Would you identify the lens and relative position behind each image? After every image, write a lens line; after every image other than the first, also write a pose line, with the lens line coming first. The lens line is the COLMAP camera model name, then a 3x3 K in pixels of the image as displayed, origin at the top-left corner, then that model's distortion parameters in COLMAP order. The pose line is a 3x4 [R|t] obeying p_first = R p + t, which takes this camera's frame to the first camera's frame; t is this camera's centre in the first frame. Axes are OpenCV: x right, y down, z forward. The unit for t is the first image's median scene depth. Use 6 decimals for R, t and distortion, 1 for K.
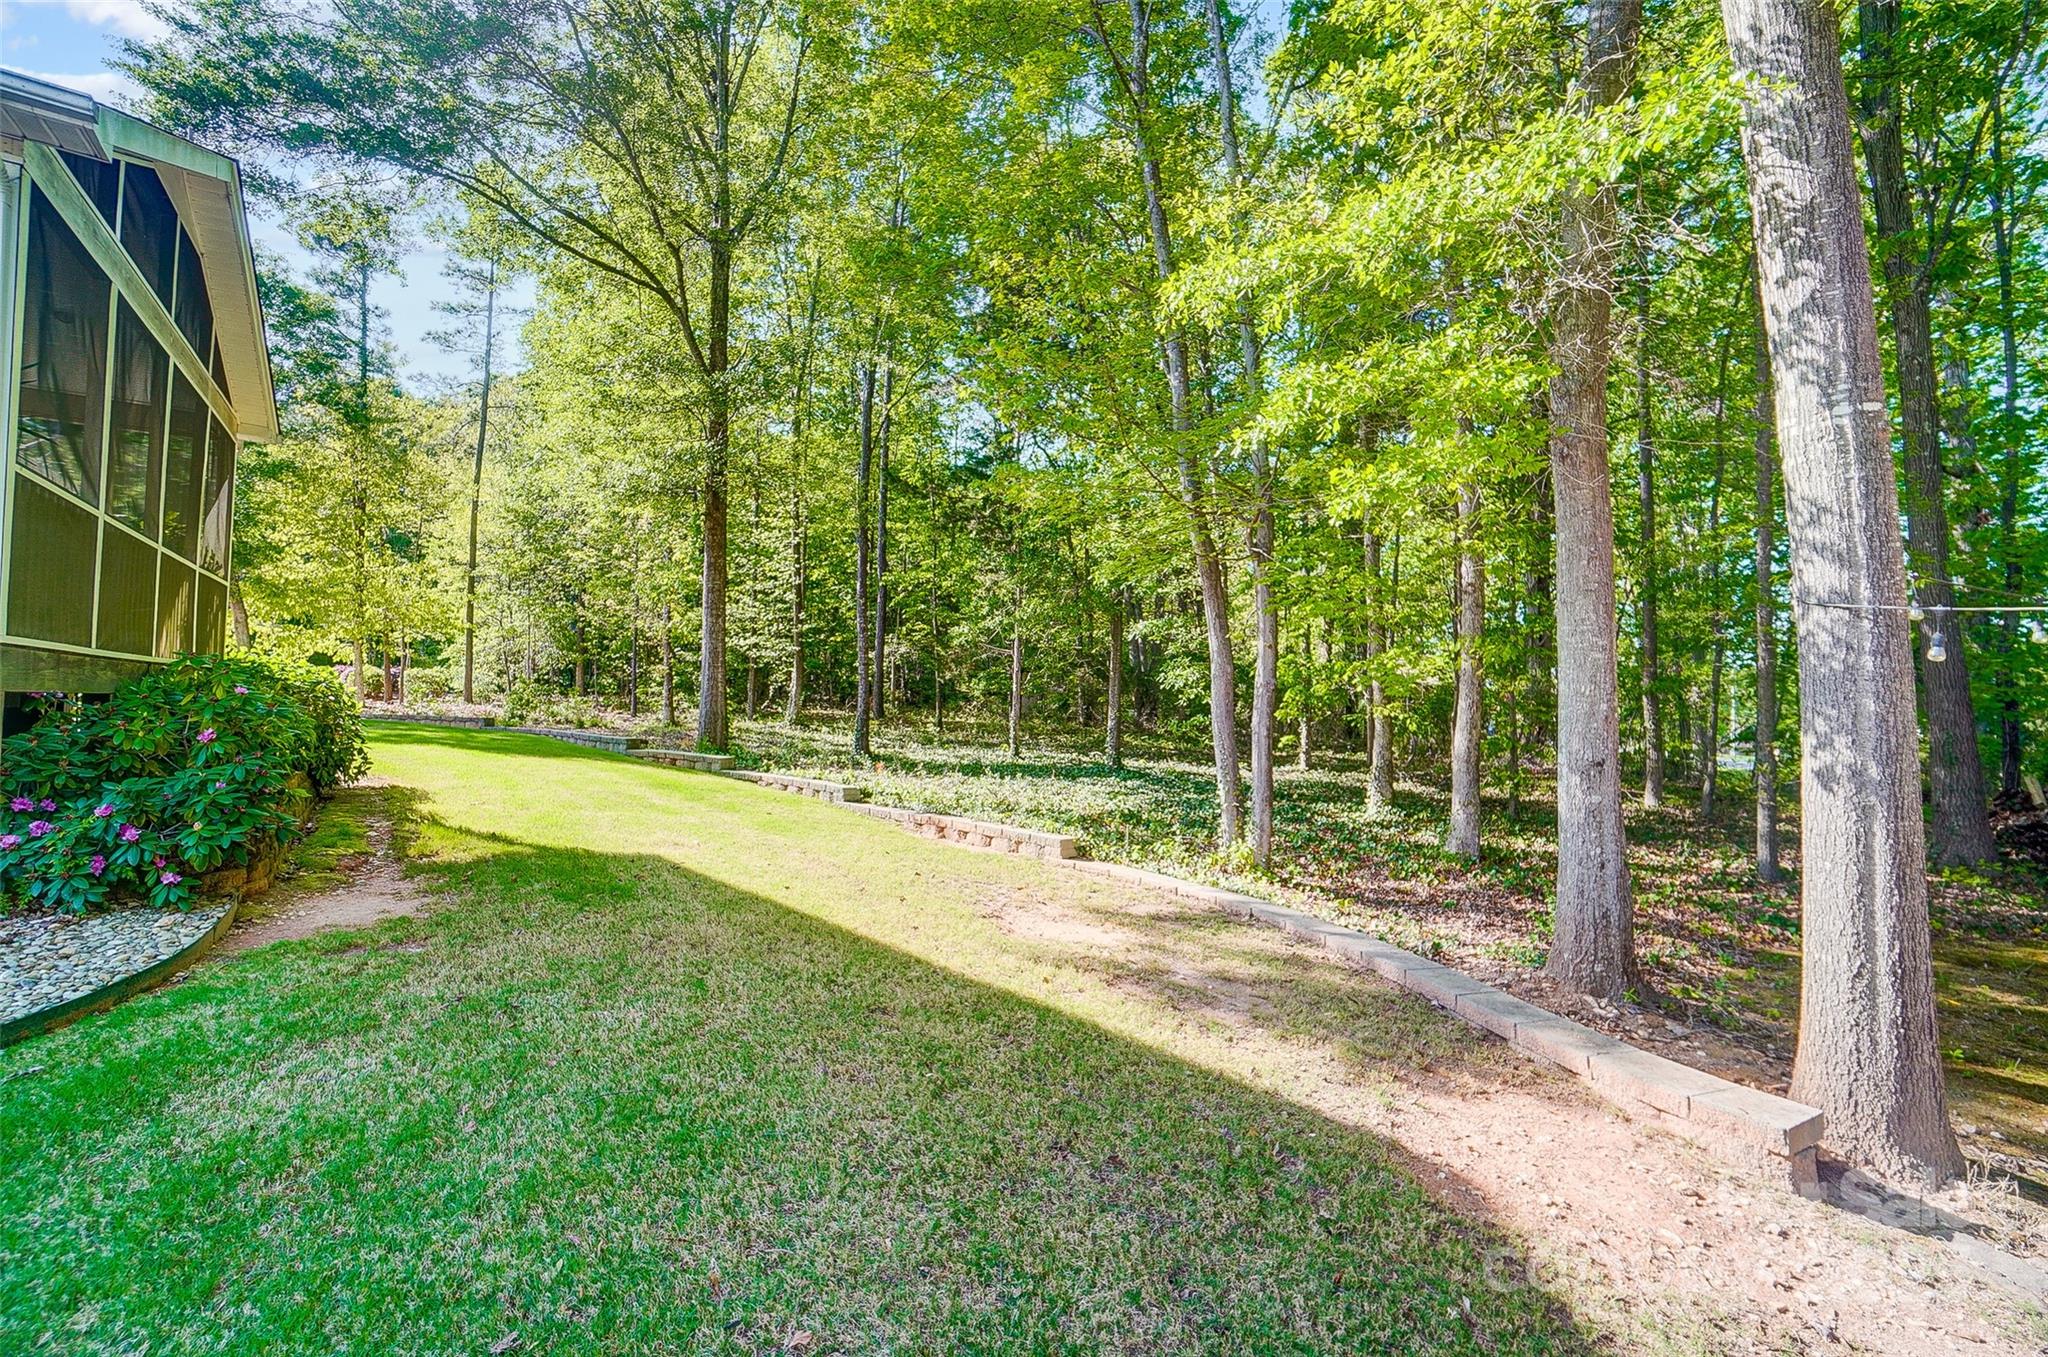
lens RADIAL K [[908.9, 0, 1024.0], [0, 908.9, 678.5], [0, 0, 1]] dist [-0.026650, 0.000011]
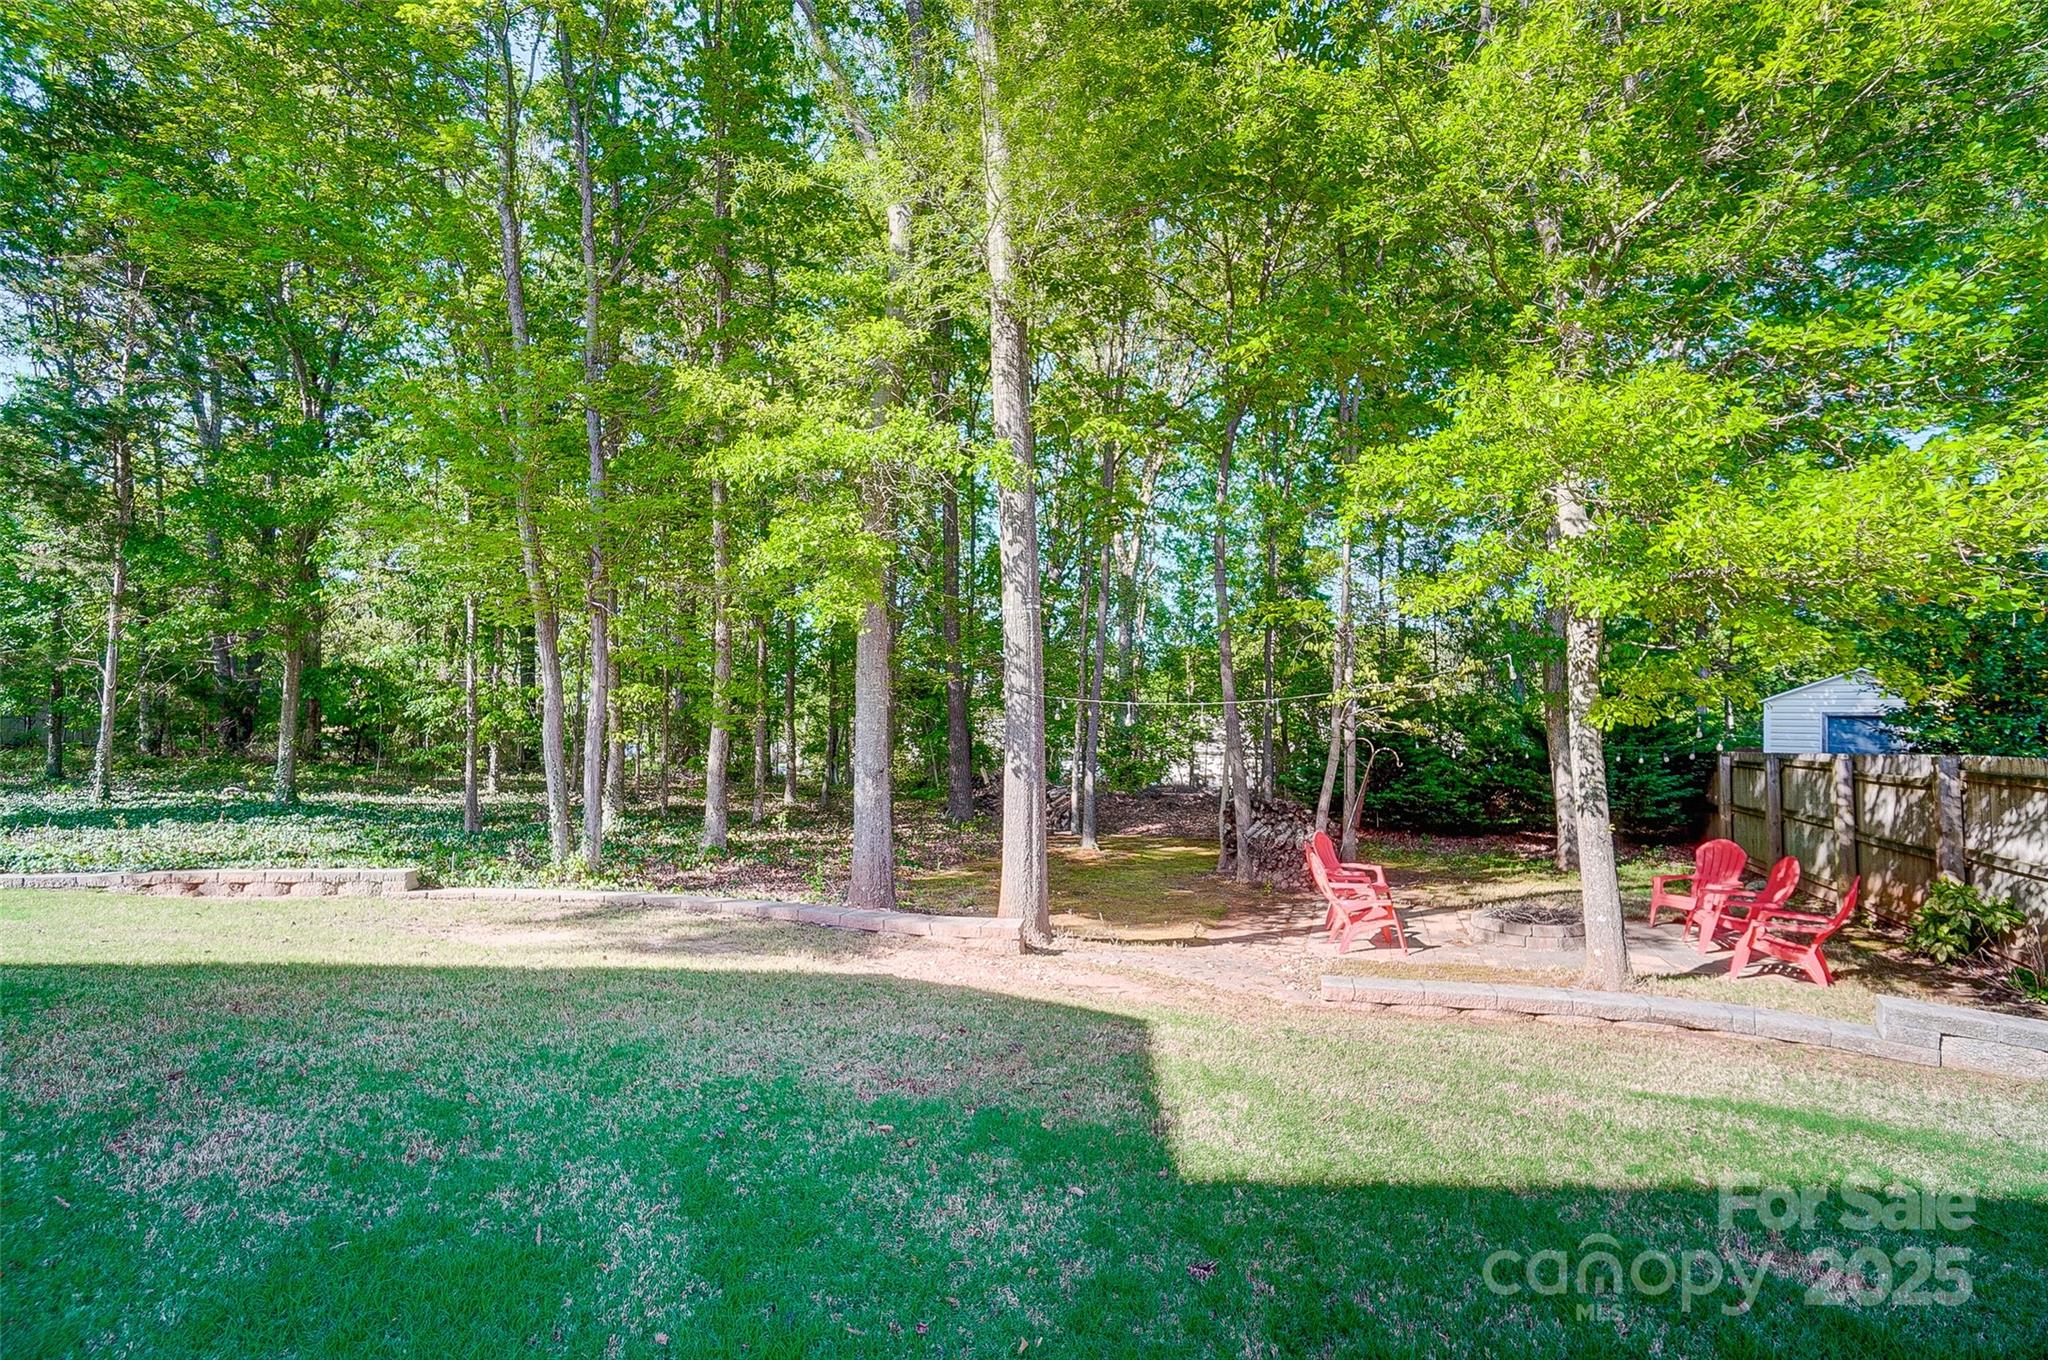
lens RADIAL K [[886.5, 0, 1039.0], [0, 886.5, 721.7], [0, 0, 1]] dist [-0.047634, 0.000279]
pose [[0.564920, -0.003852, 0.825137, -0.326003], [-0.019972, 0.999632, 0.018340, -0.019703], [-0.824904, -0.026840, 0.564635, -0.104085]]
